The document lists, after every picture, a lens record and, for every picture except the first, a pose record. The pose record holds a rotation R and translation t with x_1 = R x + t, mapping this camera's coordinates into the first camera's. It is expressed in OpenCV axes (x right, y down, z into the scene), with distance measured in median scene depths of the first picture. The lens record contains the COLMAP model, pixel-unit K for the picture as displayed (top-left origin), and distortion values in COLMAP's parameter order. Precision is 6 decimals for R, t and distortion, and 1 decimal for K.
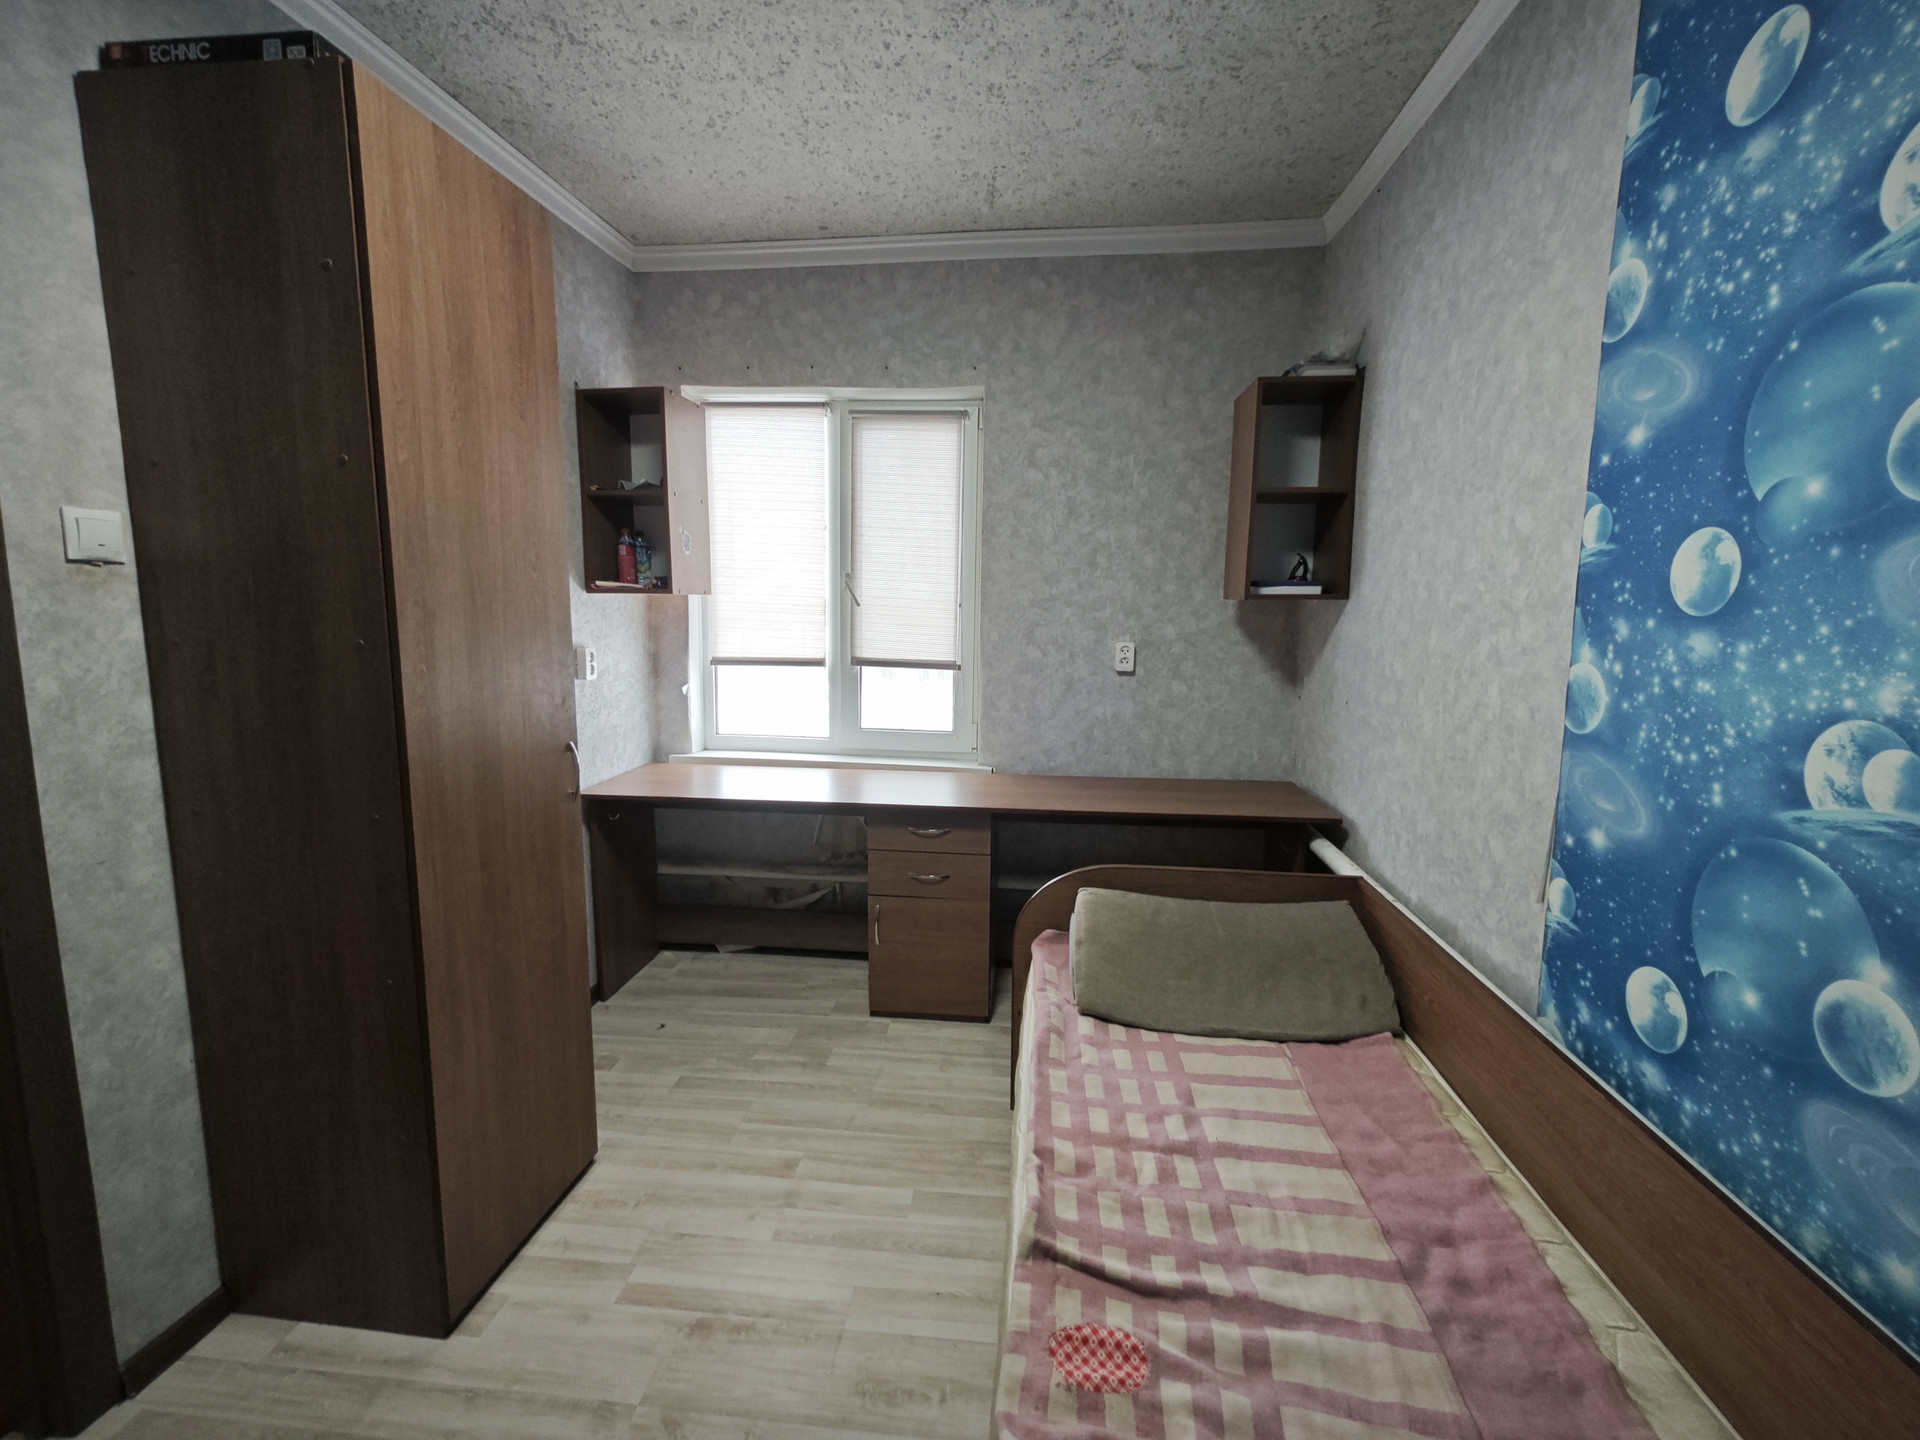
lens RADIAL K [[833.6, 0, 966.6], [0, 833.6, 713.4], [0, 0, 1]] dist [0.003001, 0.000553]
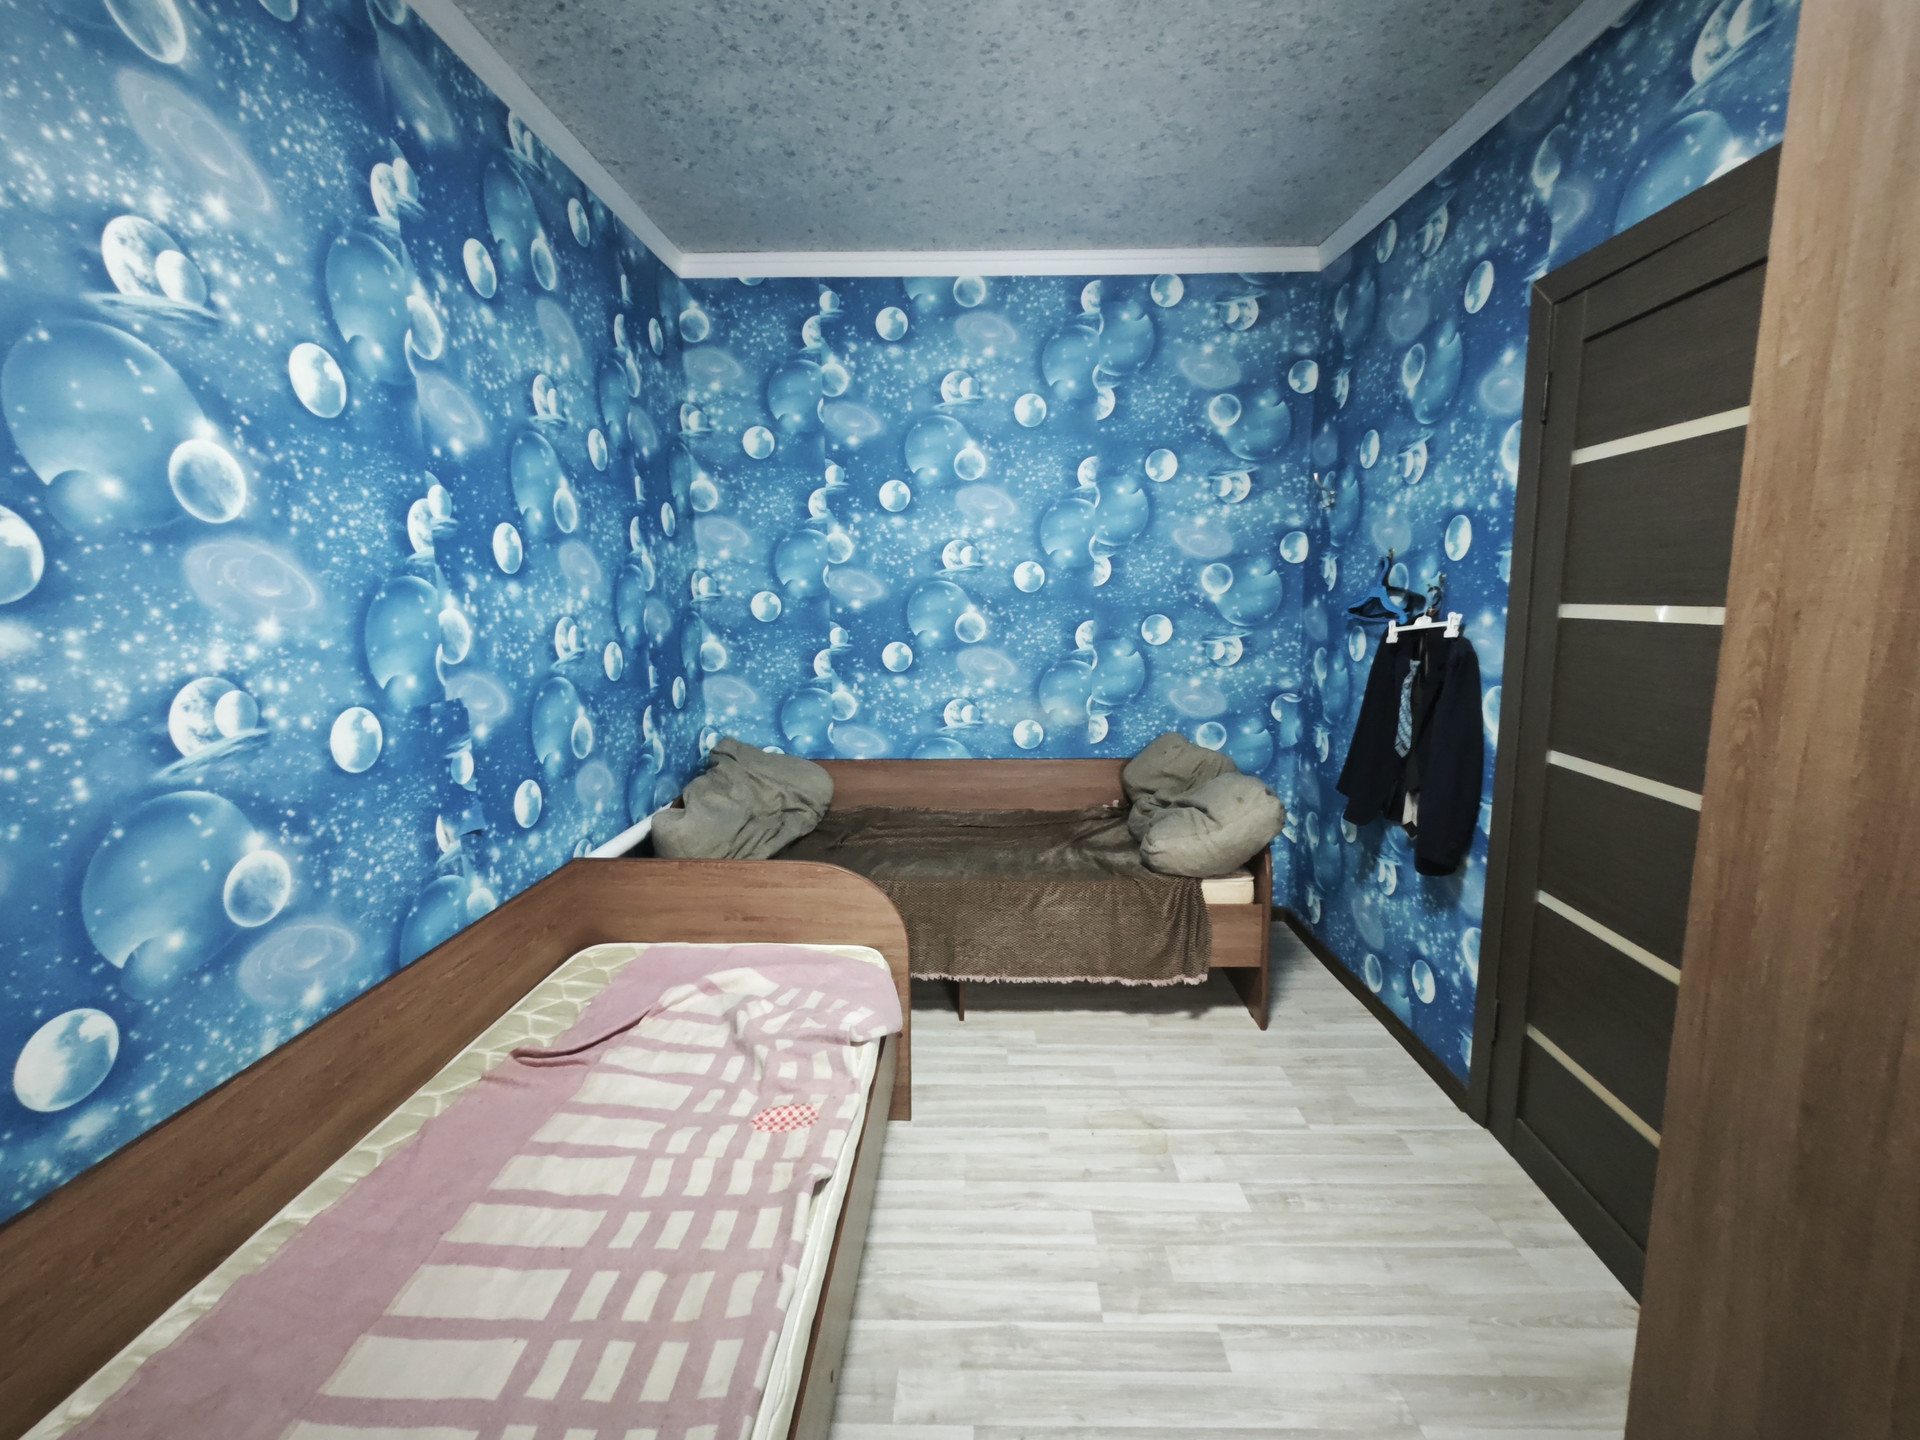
lens RADIAL K [[833.6, 0, 966.6], [0, 833.6, 713.4], [0, 0, 1]] dist [0.003001, 0.000553]
pose [[-0.996860, 0.006506, -0.078919, -0.045009], [-0.014858, 0.963551, 0.267111, -0.291951], [0.077780, 0.267444, -0.960429, 2.230651]]
